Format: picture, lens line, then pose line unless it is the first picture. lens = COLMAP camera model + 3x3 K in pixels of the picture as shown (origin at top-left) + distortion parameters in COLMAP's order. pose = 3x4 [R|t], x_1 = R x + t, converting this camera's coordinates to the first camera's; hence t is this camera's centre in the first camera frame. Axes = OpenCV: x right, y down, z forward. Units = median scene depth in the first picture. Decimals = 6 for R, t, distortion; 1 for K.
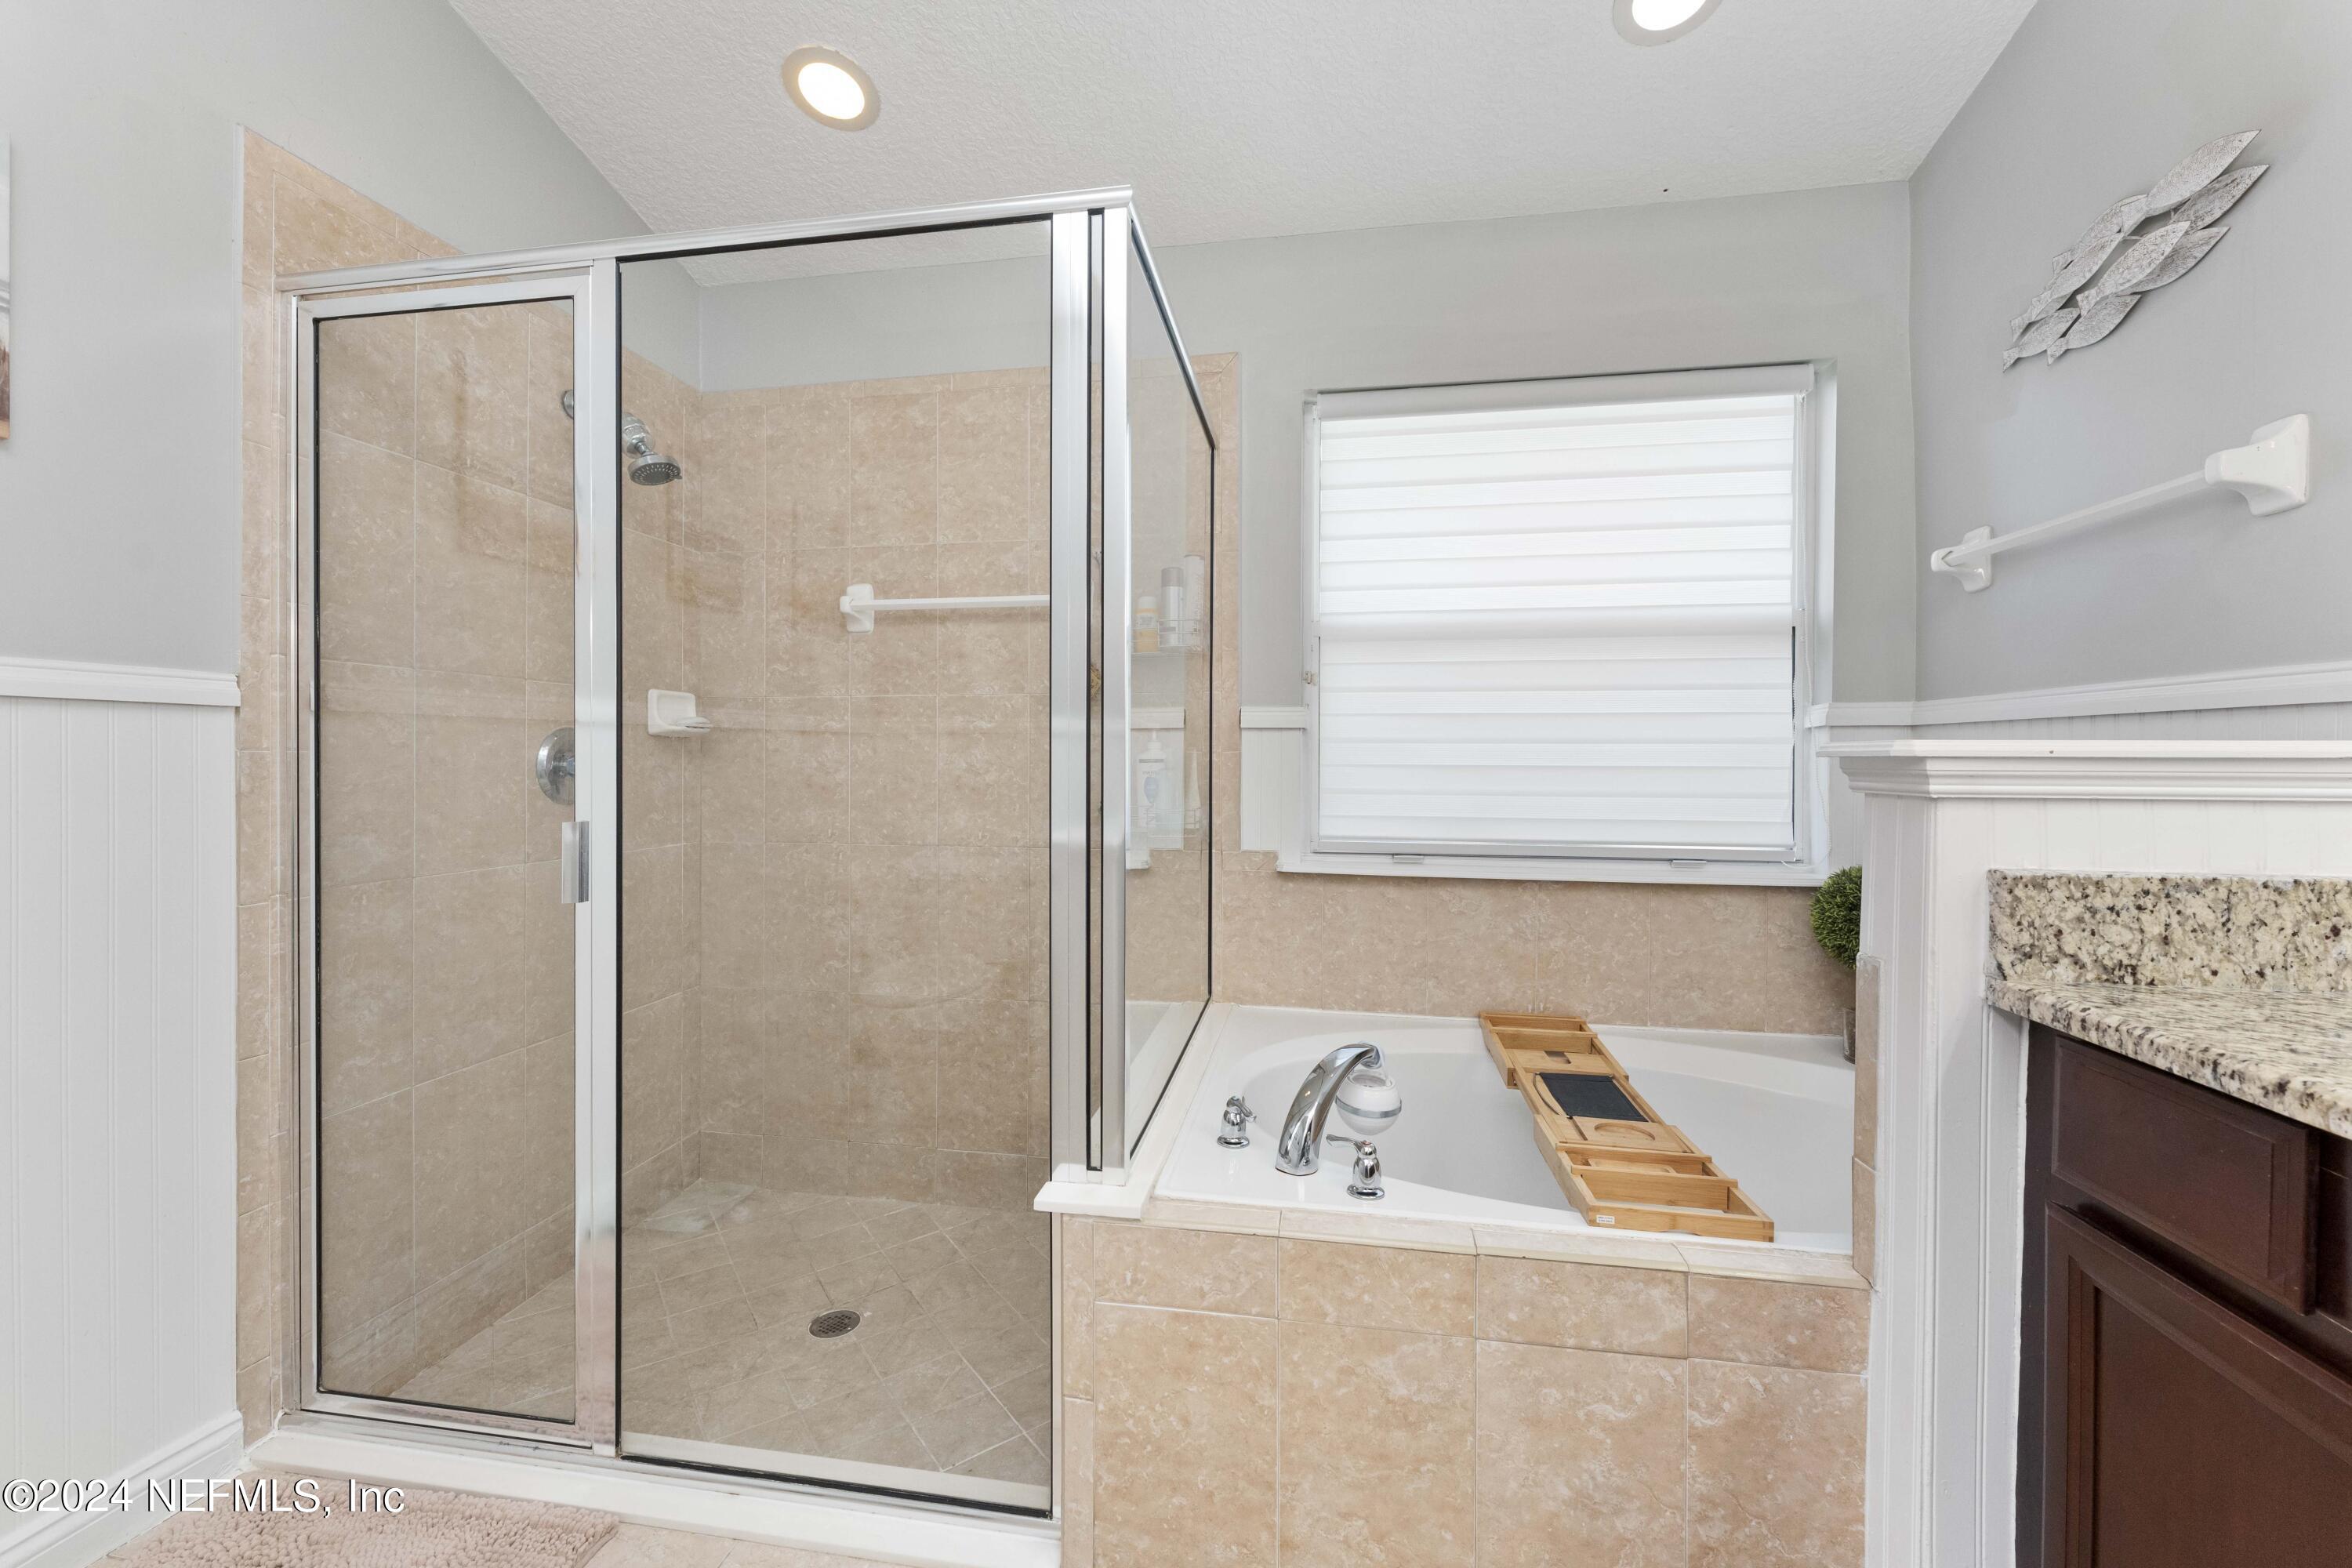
lens RADIAL K [[939.8, 0, 1172.9], [0, 939.8, 761.8], [0, 0, 1]] dist [-0.004096, 0.000578]
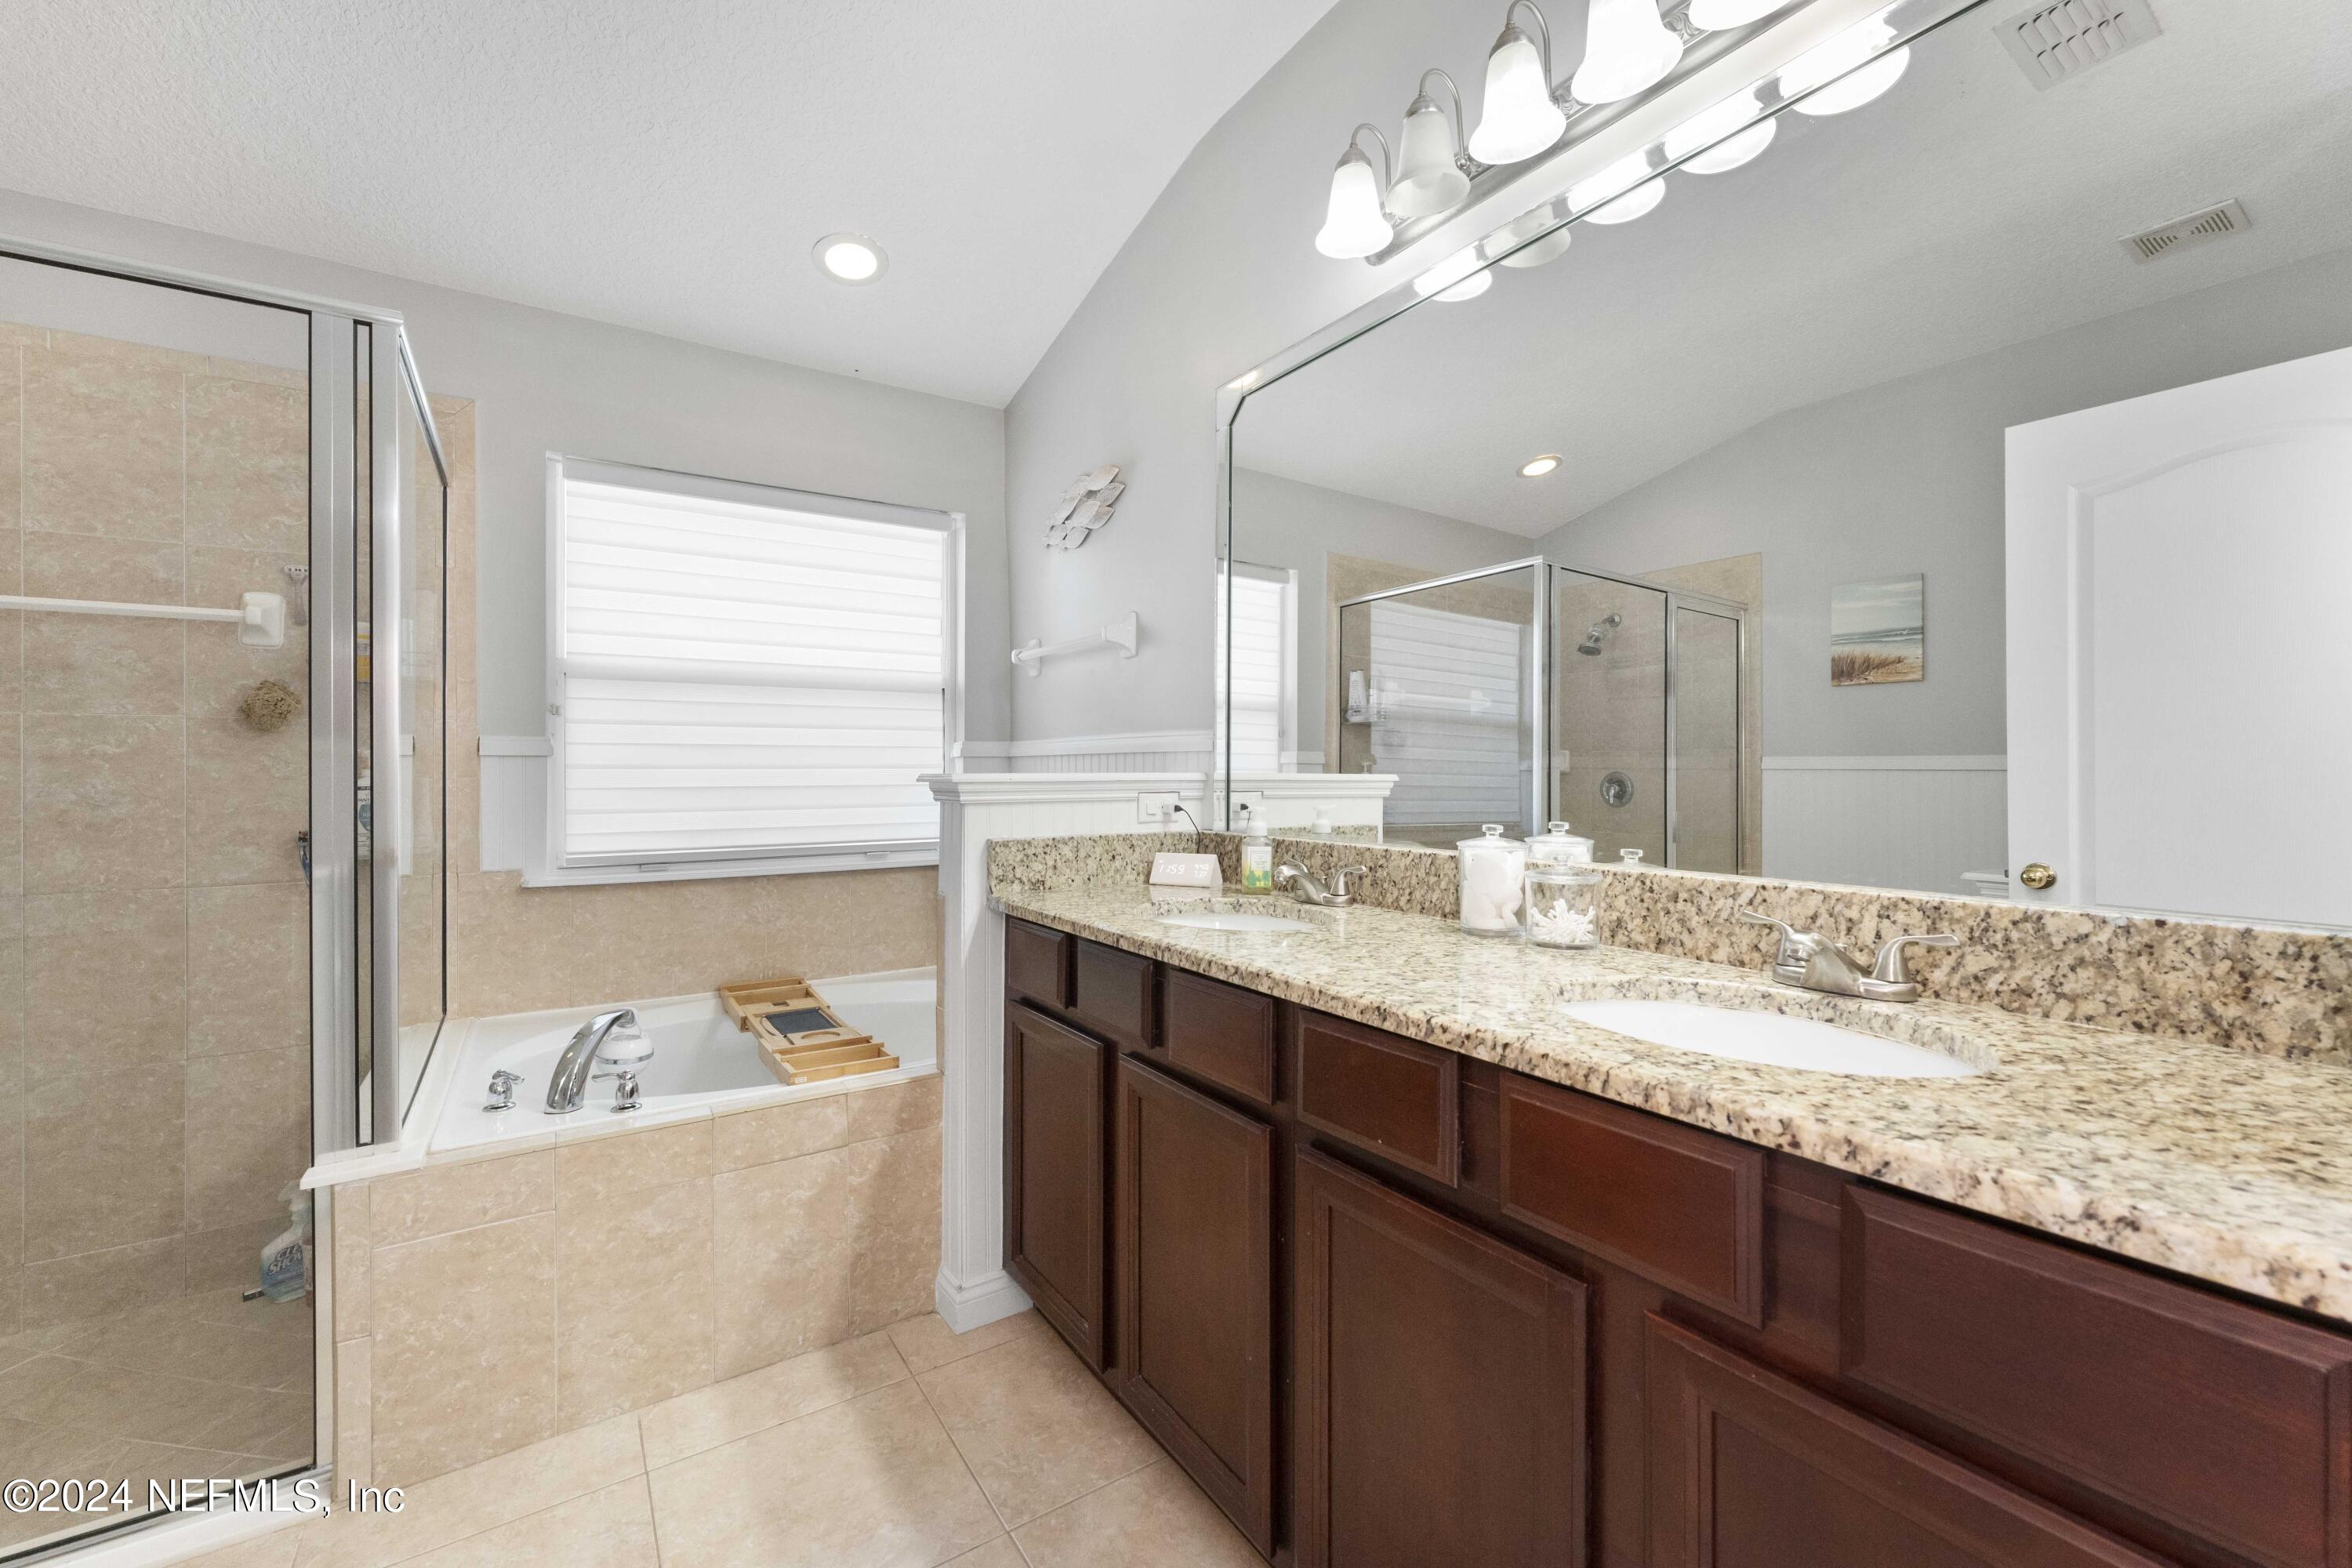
lens RADIAL K [[939.8, 0, 1173.1], [0, 939.8, 764.0], [0, 0, 1]] dist [-0.004096, 0.000578]
pose [[0.725746, -0.002241, 0.687959, -0.153266], [0.009918, 0.999925, -0.007205, -0.018988], [-0.687891, 0.012052, 0.725714, -0.533359]]
